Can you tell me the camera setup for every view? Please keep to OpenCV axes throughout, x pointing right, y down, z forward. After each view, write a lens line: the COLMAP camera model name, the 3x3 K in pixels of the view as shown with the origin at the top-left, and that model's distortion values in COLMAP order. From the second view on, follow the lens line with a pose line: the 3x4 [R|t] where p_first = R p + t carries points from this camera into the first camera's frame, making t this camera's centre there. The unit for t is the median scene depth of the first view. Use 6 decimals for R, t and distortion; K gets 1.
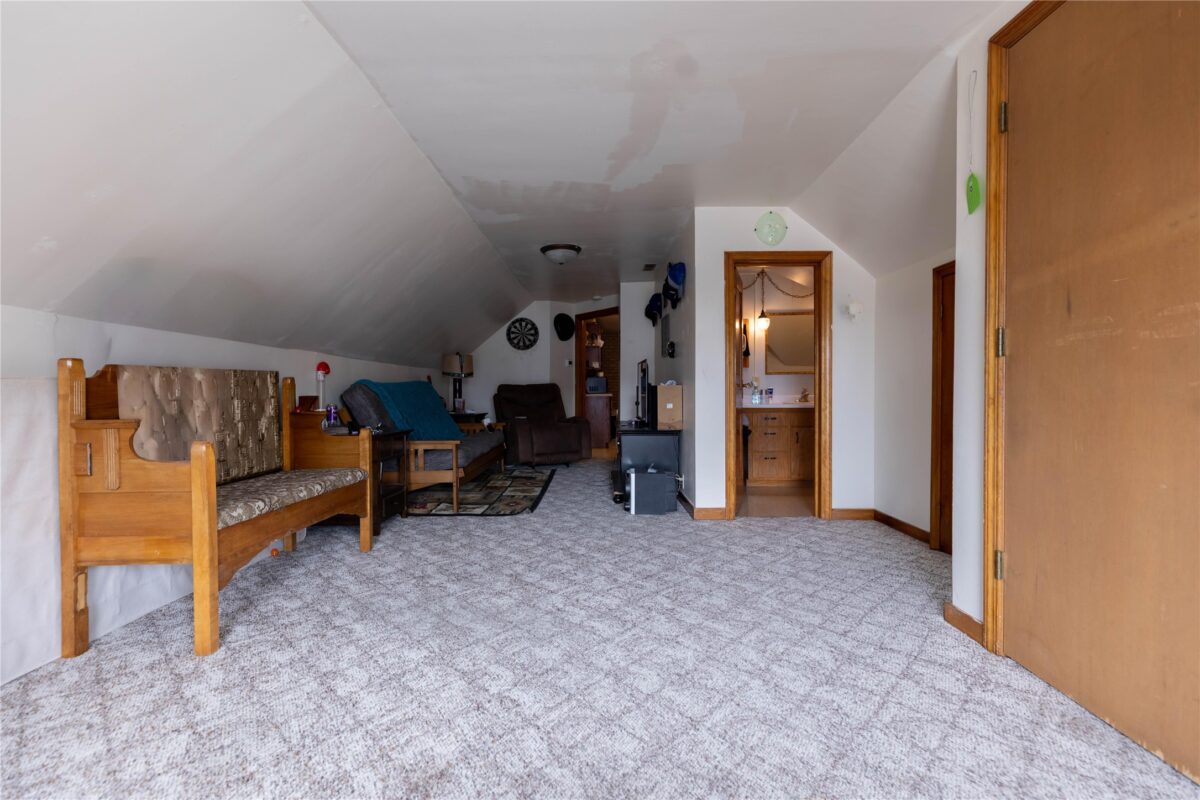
lens RADIAL K [[547.0, 0, 569.9], [0, 547.0, 402.5], [0, 0, 1]] dist [0.010129, -0.002788]
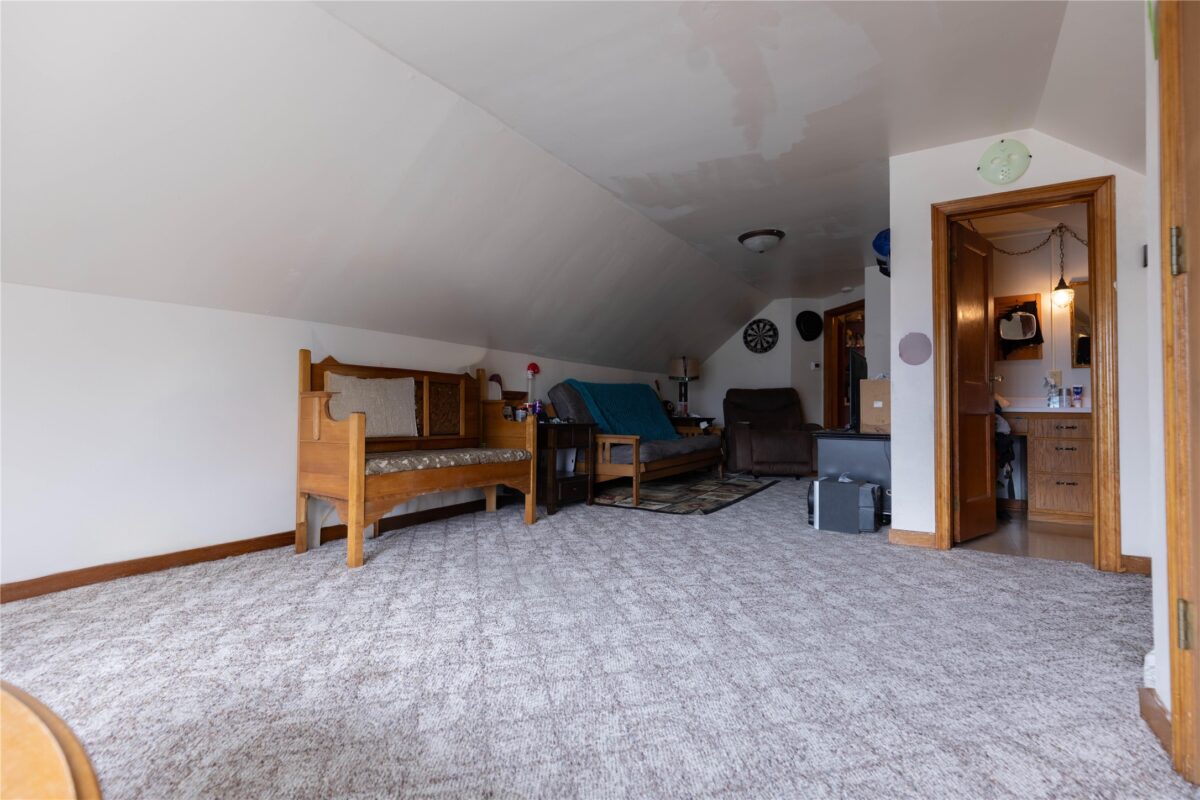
lens RADIAL K [[547.0, 0, 563.8], [0, 547.0, 397.9], [0, 0, 1]] dist [0.010129, -0.002788]
pose [[0.853360, 0.005919, -0.521288, 0.338018], [-0.026453, 0.999139, -0.031960, 0.057170], [0.520651, 0.041063, 0.852782, 0.087144]]
